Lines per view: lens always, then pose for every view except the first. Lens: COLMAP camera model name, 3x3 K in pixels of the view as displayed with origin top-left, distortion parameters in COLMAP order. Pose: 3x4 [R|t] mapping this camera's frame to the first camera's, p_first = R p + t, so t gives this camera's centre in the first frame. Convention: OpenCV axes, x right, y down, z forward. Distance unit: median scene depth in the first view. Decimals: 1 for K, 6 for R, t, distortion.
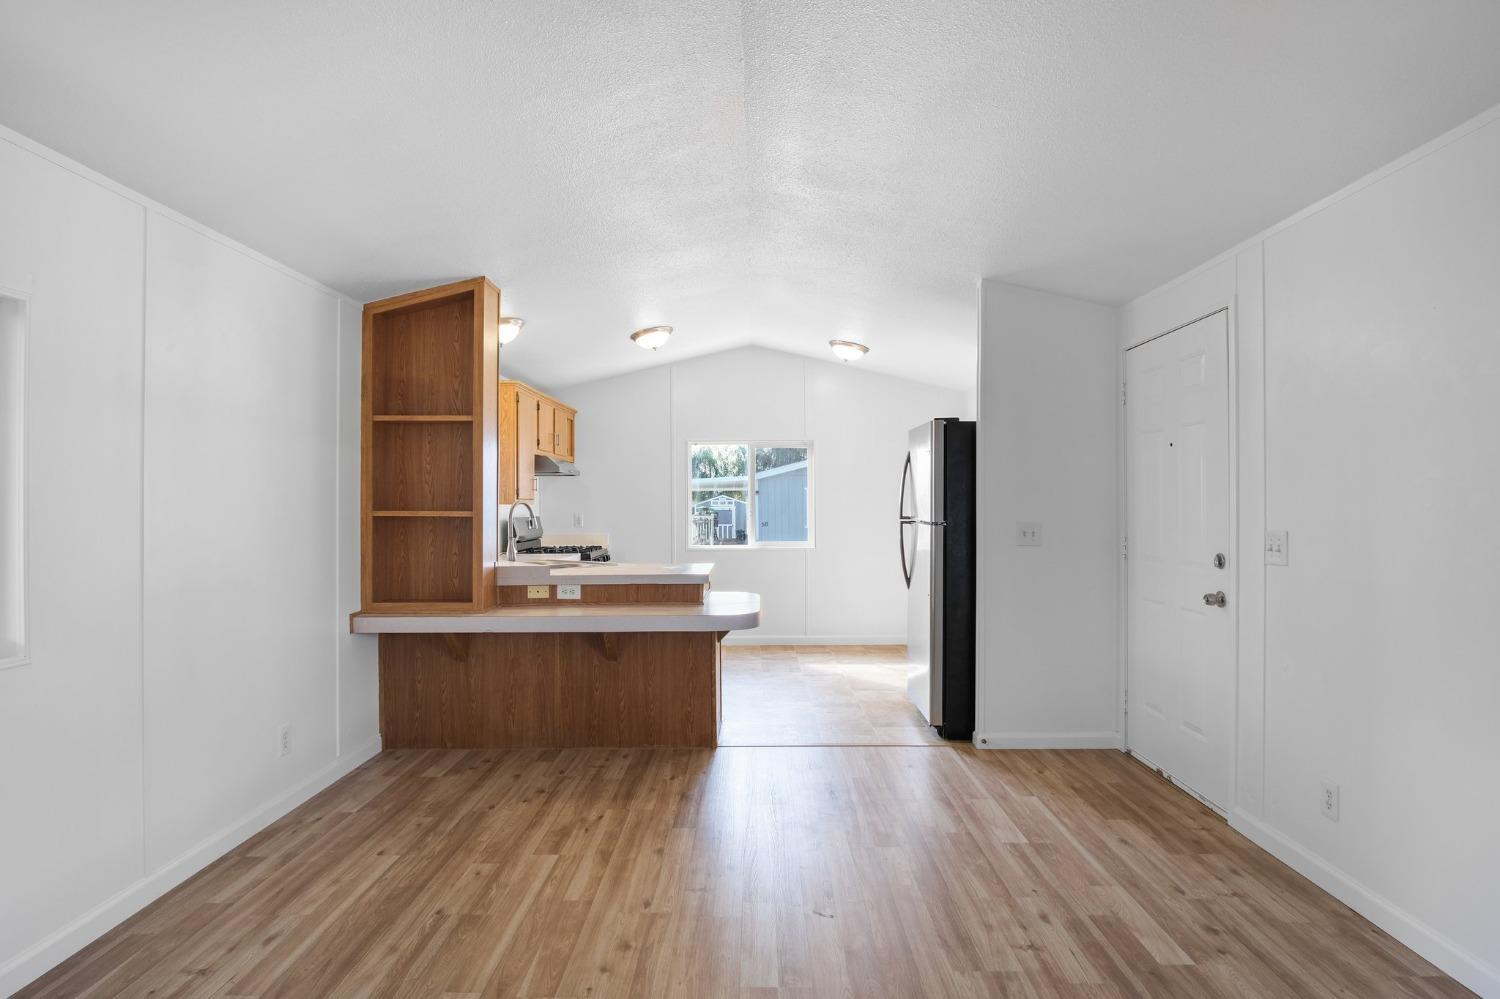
lens RADIAL K [[808.5, 0, 745.4], [0, 808.5, 500.4], [0, 0, 1]] dist [-0.017323, 0.000724]
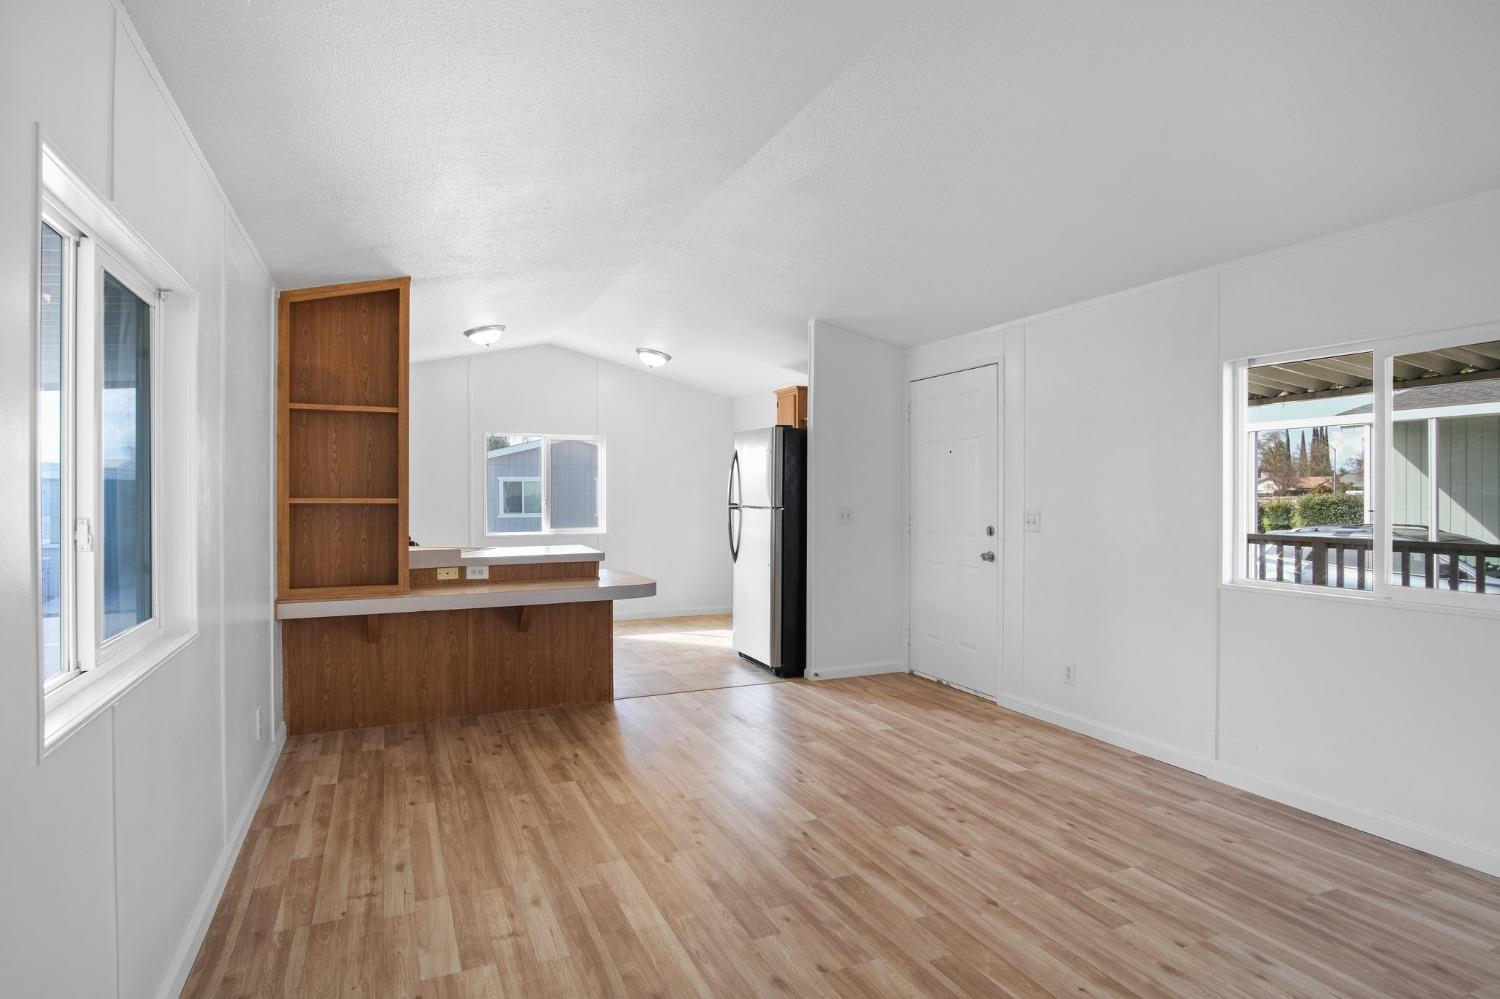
lens RADIAL K [[808.5, 0, 745.4], [0, 808.5, 500.4], [0, 0, 1]] dist [-0.017323, 0.000724]
pose [[0.912024, -0.000960, 0.410136, -0.341010], [-0.004001, 0.999929, 0.011237, 0.002283], [-0.410117, -0.011889, 0.911955, -0.142624]]
